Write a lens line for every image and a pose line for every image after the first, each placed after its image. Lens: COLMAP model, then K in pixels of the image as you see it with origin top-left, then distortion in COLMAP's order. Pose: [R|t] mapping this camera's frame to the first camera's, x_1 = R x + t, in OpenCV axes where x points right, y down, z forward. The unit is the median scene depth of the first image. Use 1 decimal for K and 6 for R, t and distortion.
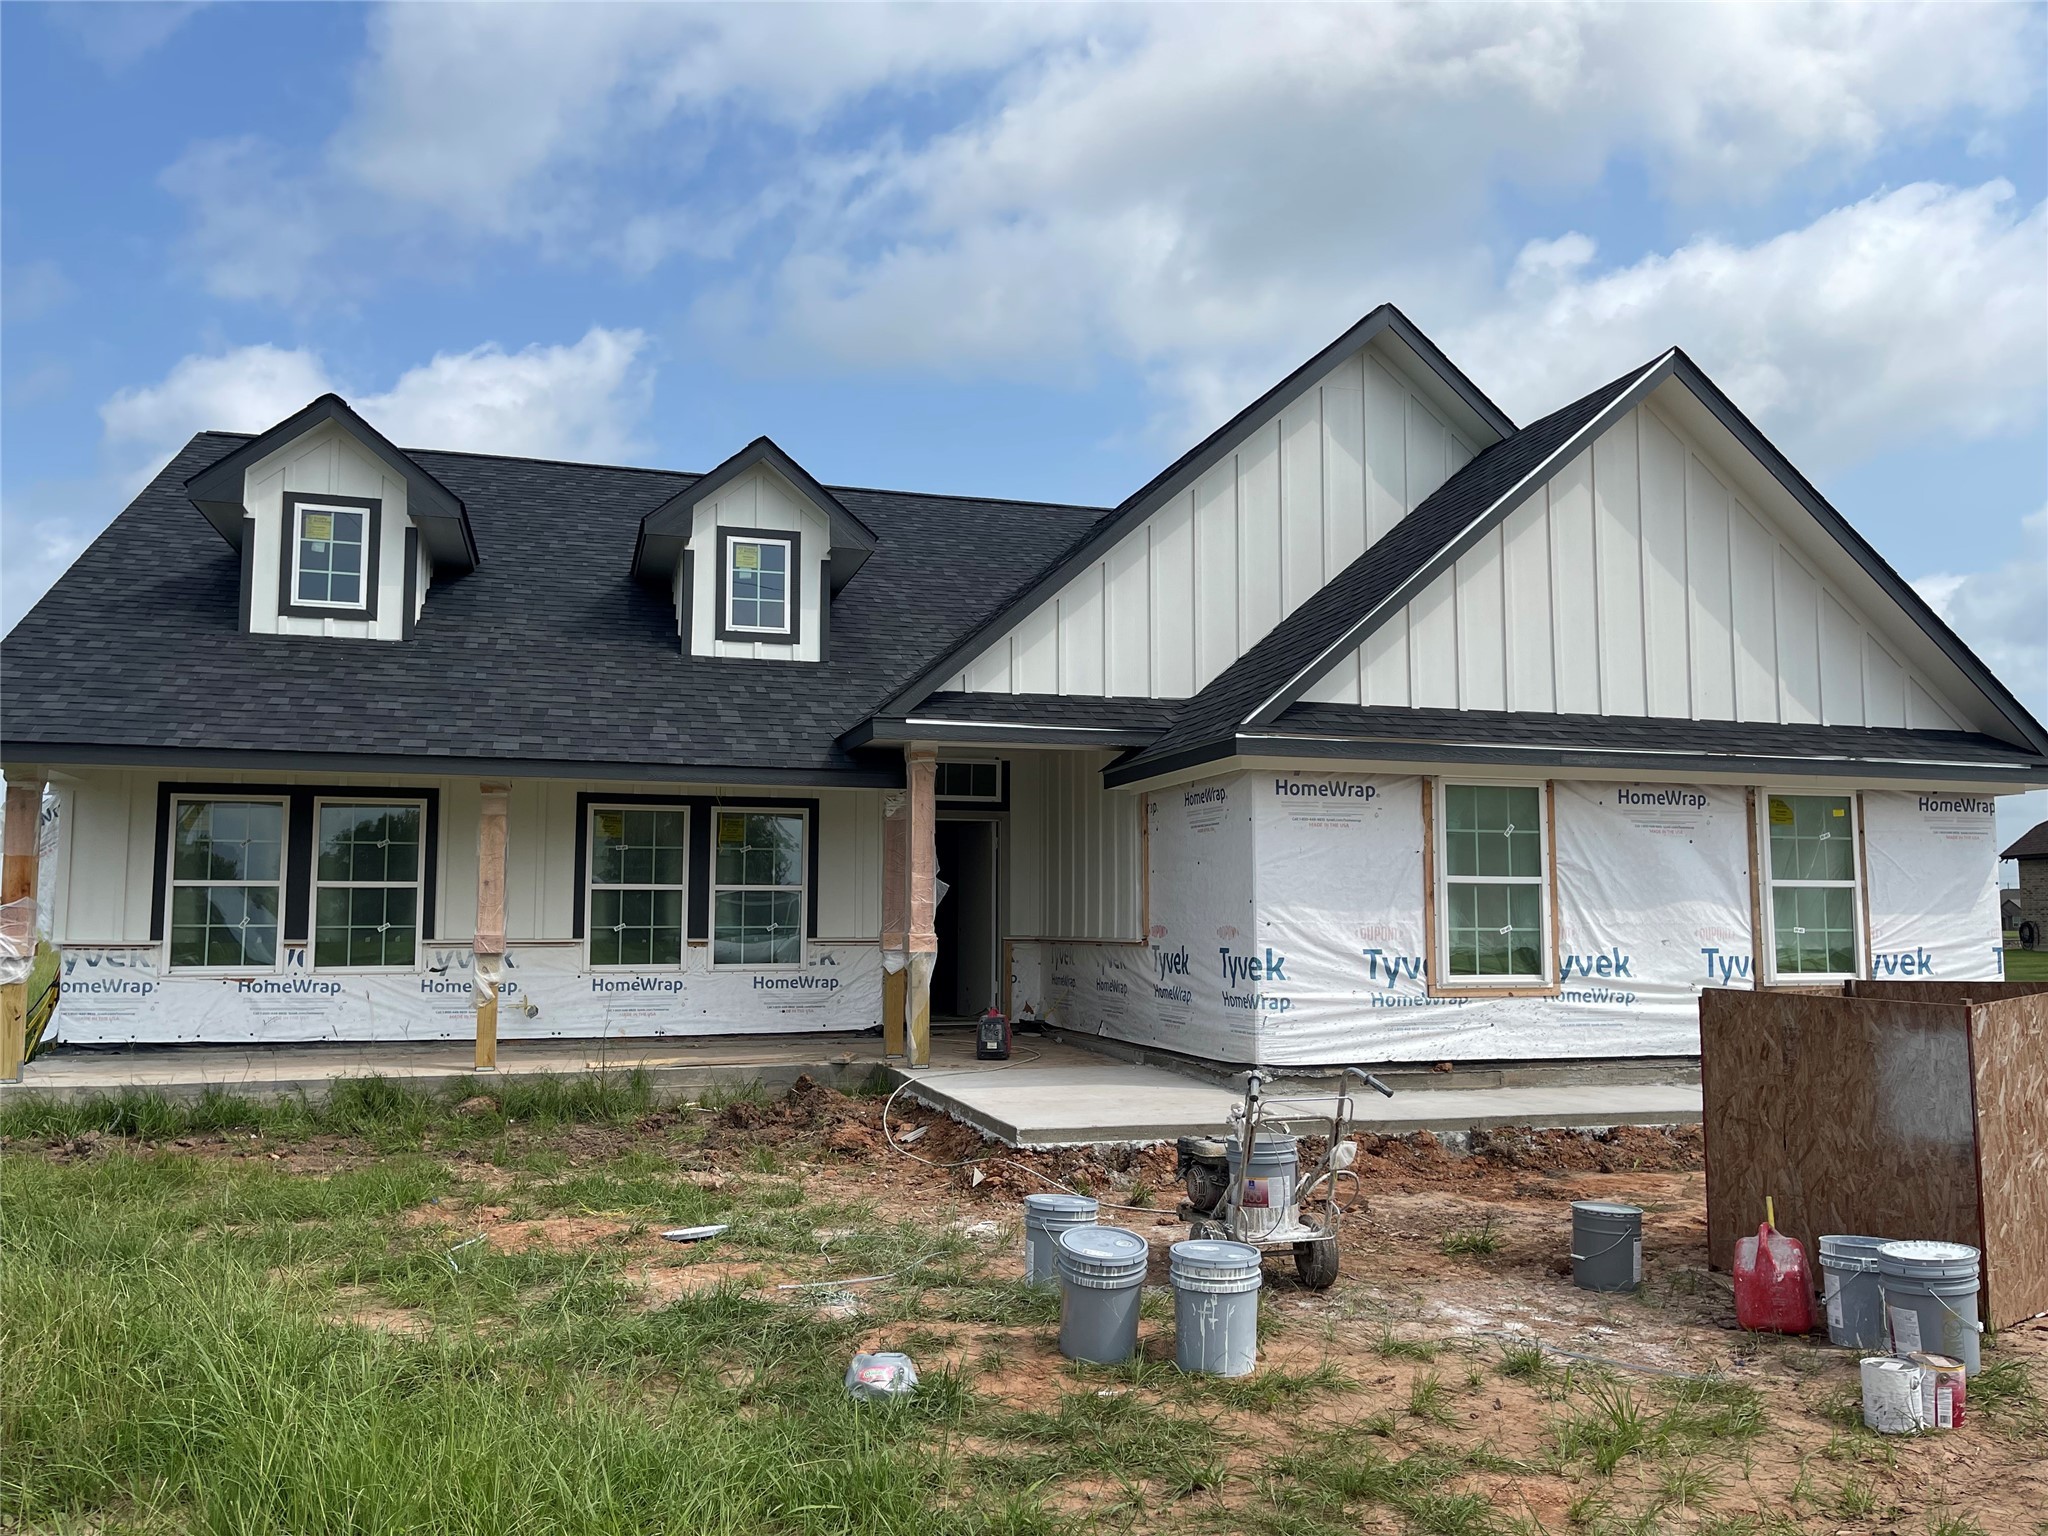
lens RADIAL K [[1512.9, 0, 1024.0], [0, 1512.9, 768.0], [0, 0, 1]] dist [0.026966, -0.005362]
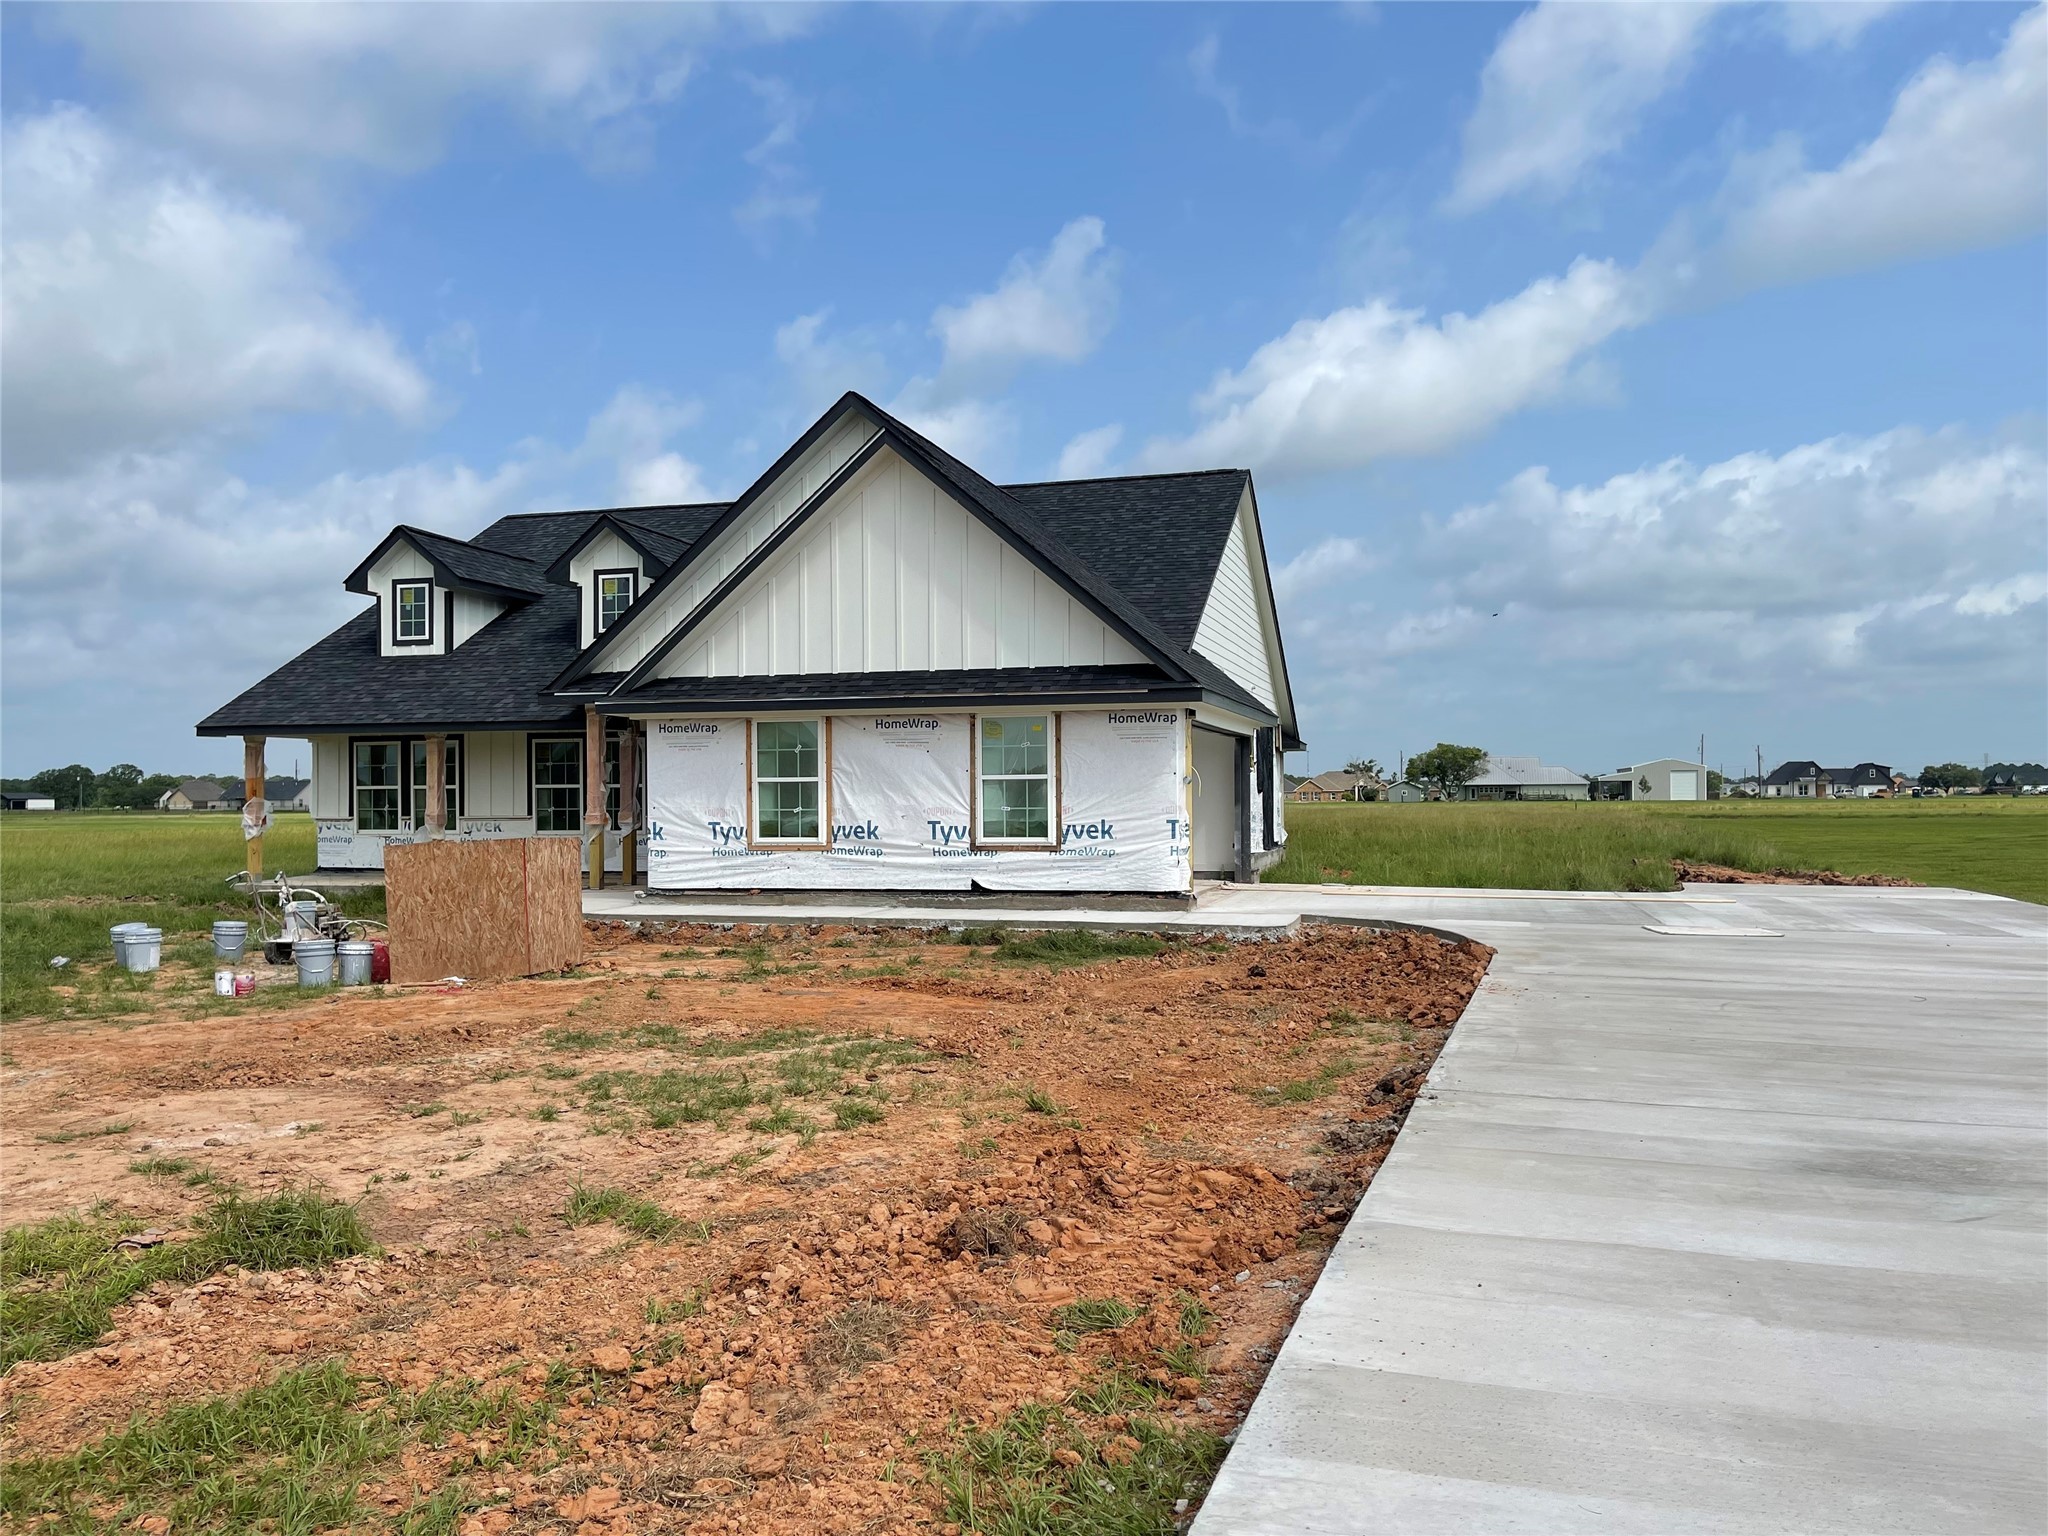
lens RADIAL K [[1512.9, 0, 1024.0], [0, 1512.9, 768.0], [0, 0, 1]] dist [0.026966, -0.005362]
pose [[0.850023, -0.018383, -0.526424, 1.360034], [0.063164, 0.995737, 0.067219, -0.031146], [0.522944, -0.090389, 0.847561, -0.237637]]
